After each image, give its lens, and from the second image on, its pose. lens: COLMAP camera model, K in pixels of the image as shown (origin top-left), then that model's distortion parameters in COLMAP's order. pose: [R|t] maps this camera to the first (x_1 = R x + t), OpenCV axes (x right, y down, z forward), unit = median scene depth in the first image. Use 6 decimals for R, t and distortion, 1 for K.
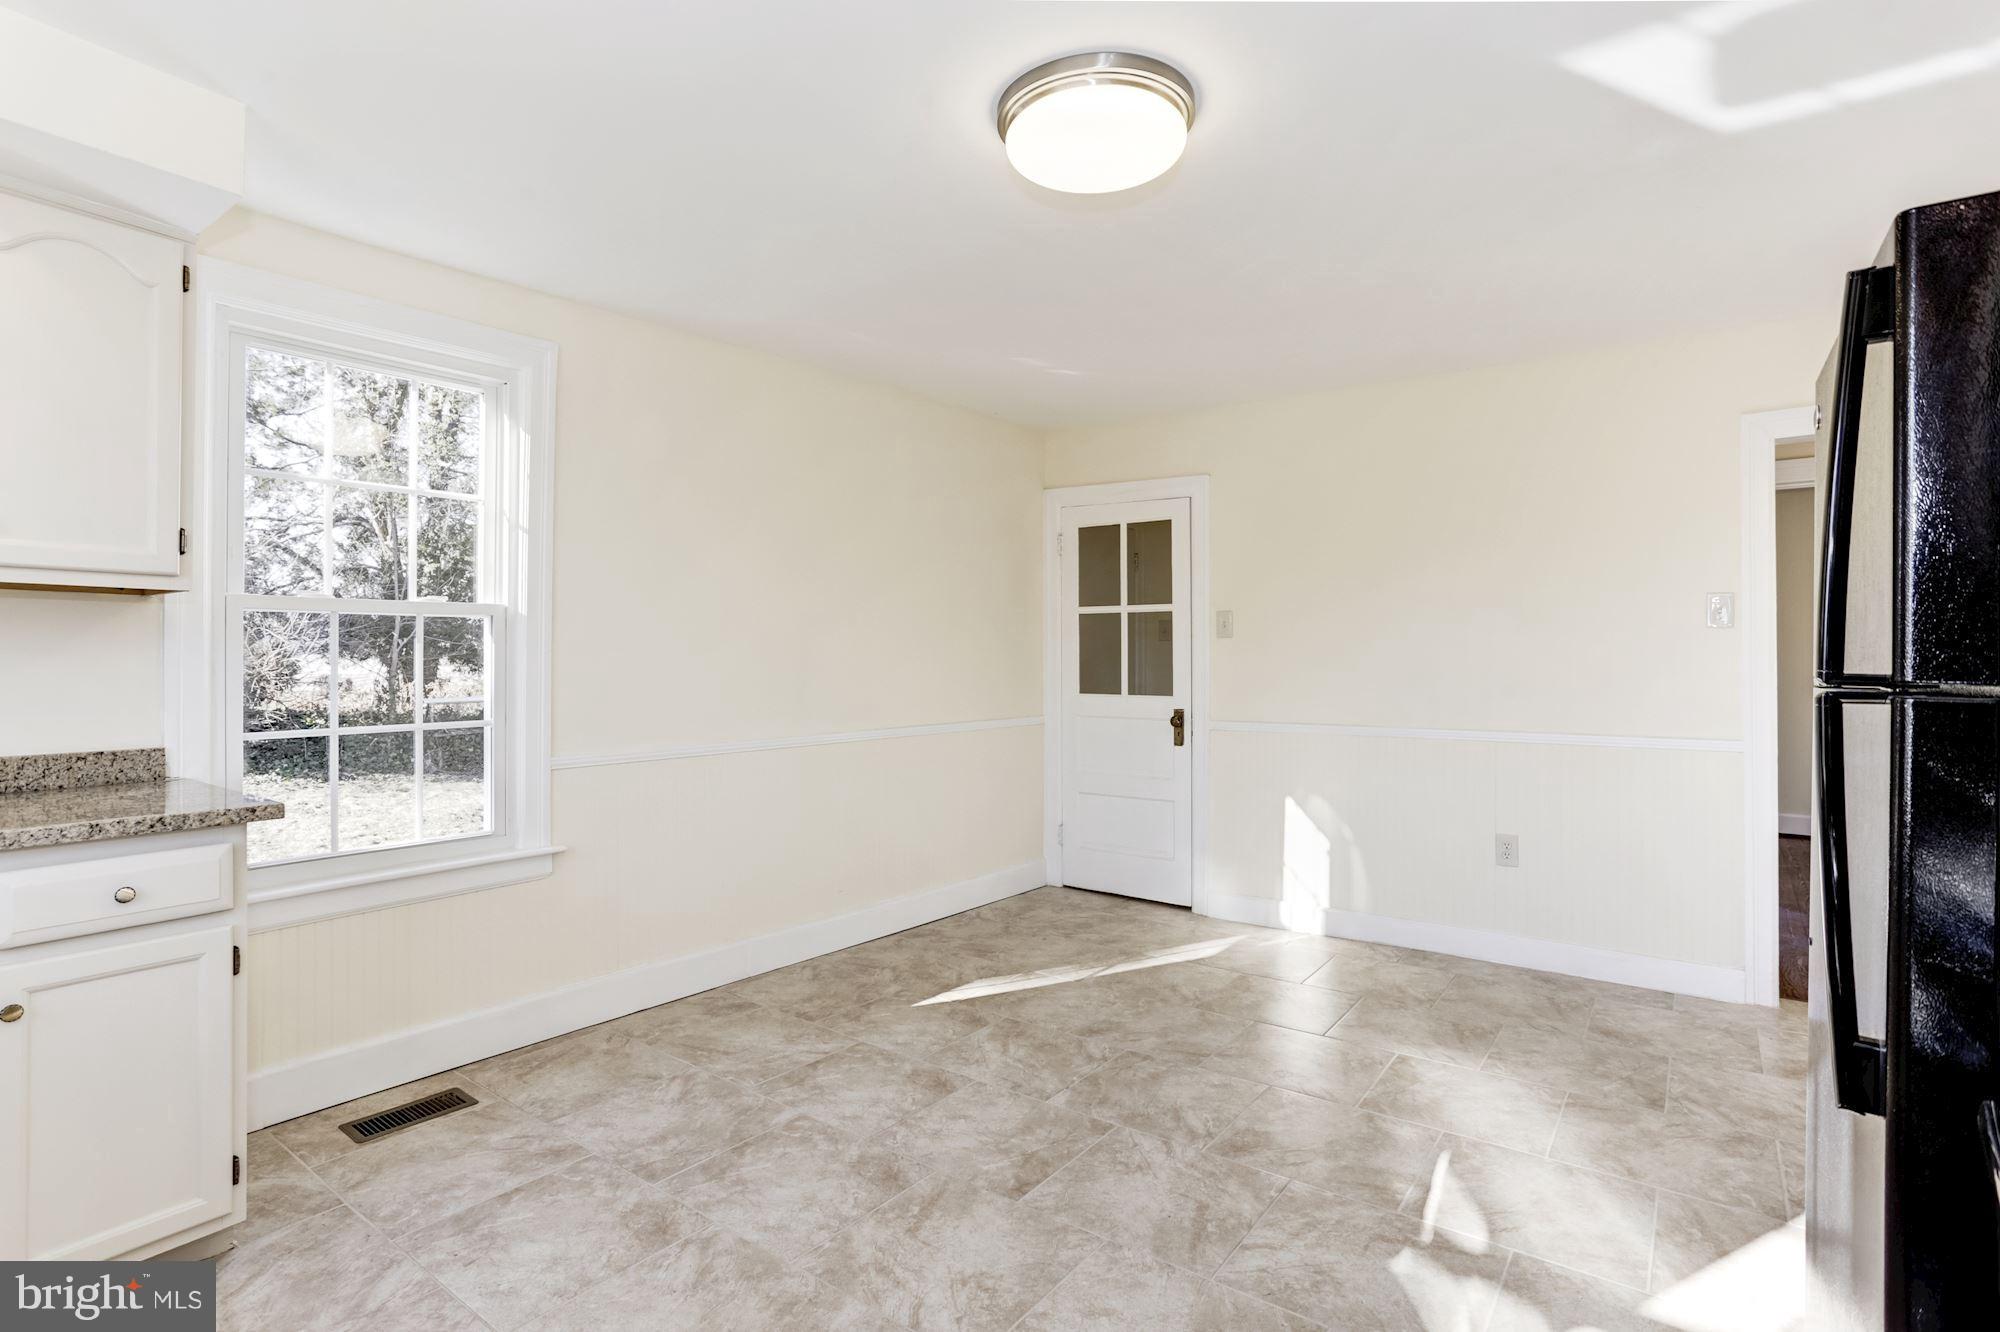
lens RADIAL K [[995.0, 0, 979.1], [0, 995.0, 649.6], [0, 0, 1]] dist [-0.047359, 0.021789]
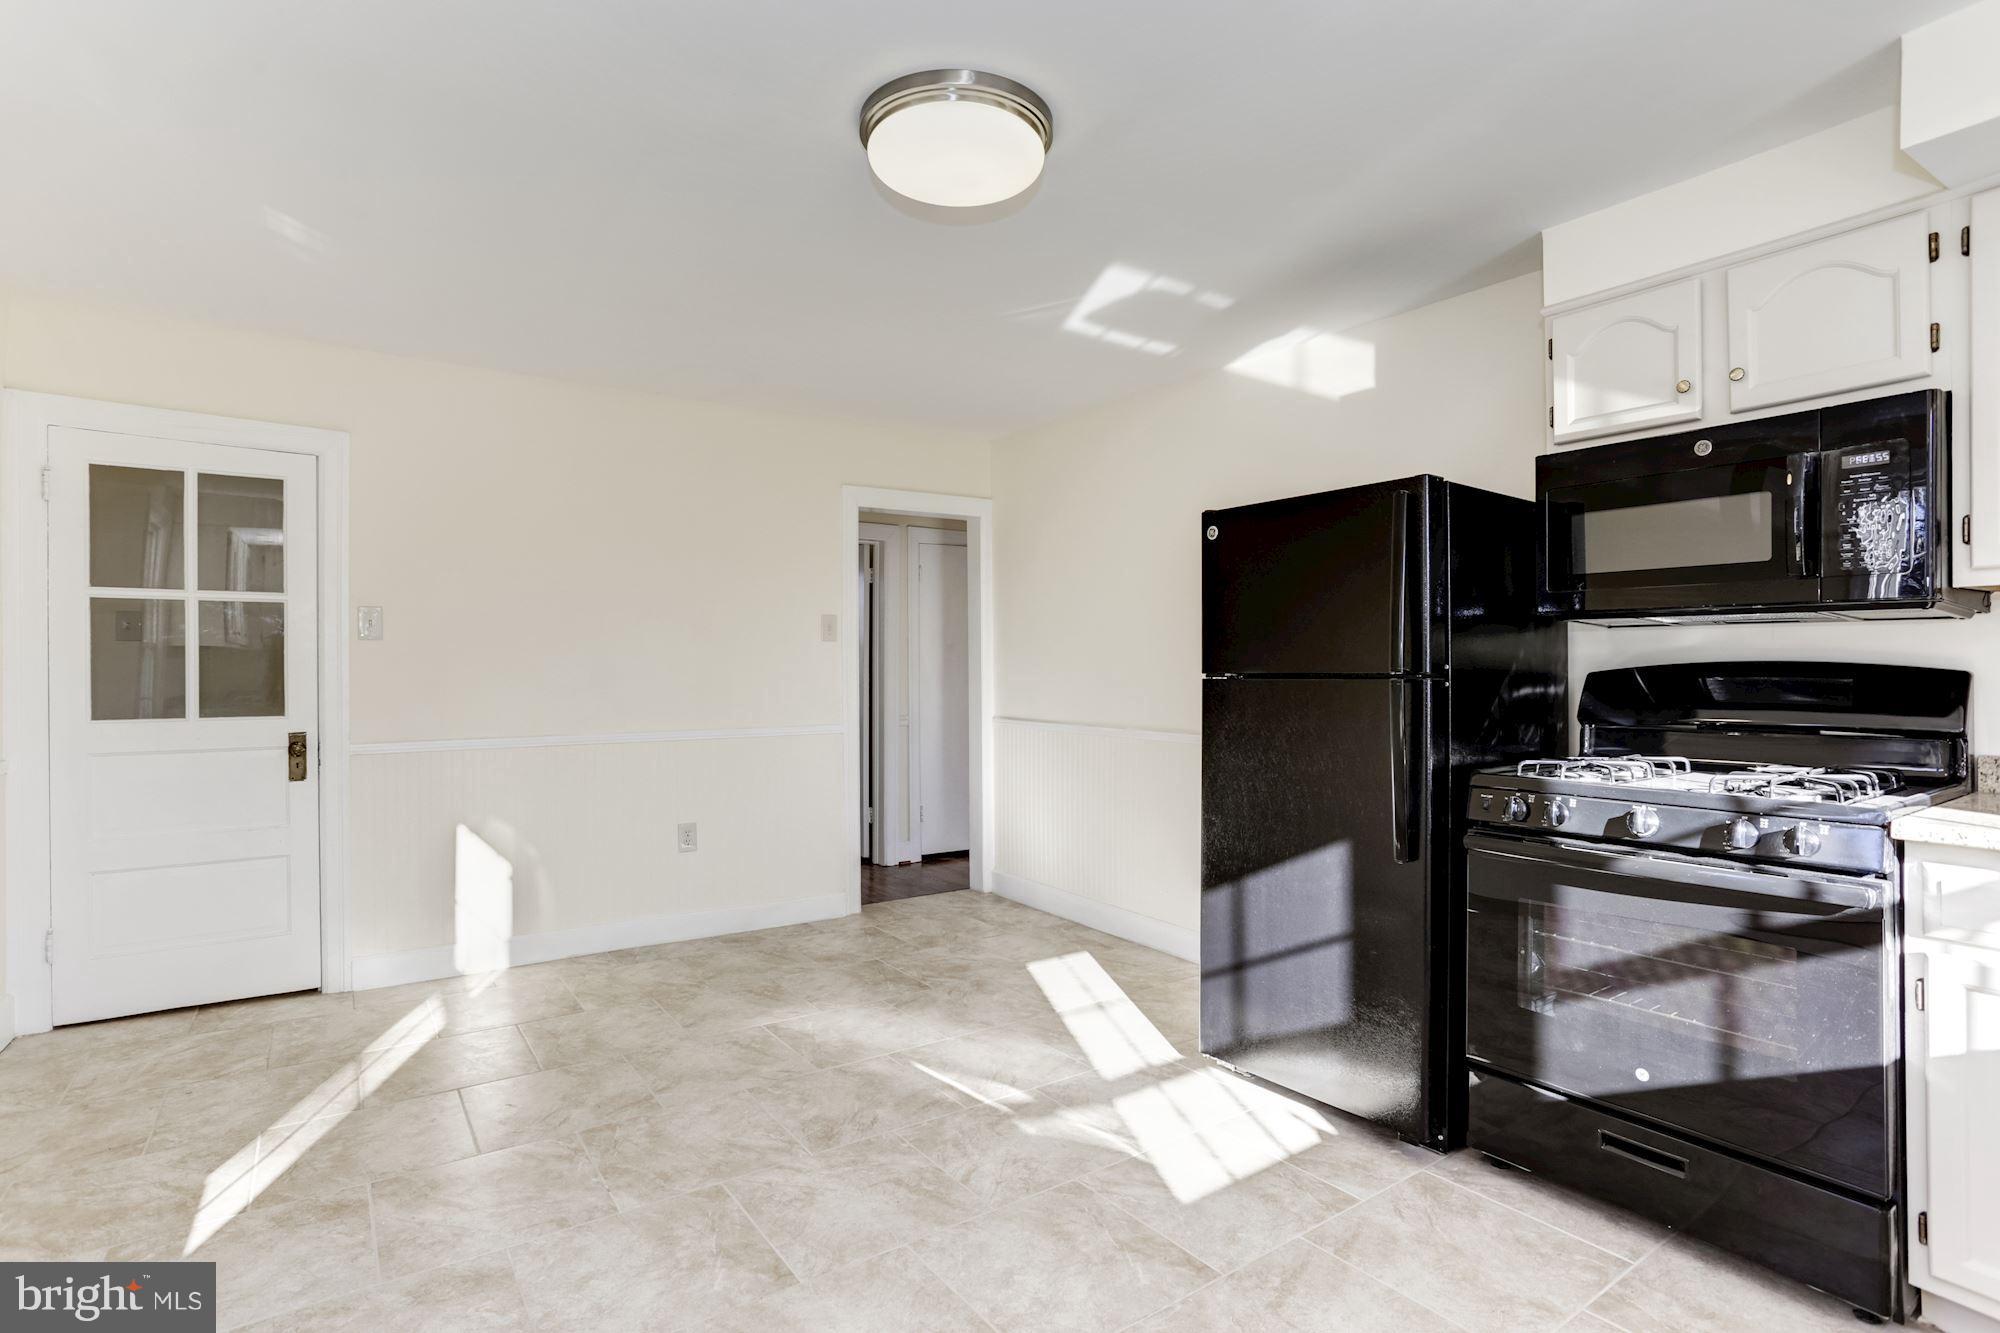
lens RADIAL K [[995.0, 0, 994.5], [0, 995.0, 658.4], [0, 0, 1]] dist [-0.047359, 0.021789]
pose [[0.303293, 0.006107, 0.952878, -0.434944], [-0.005427, 0.999974, -0.004682, 0.005101], [-0.952882, -0.003752, 0.303318, 0.335950]]
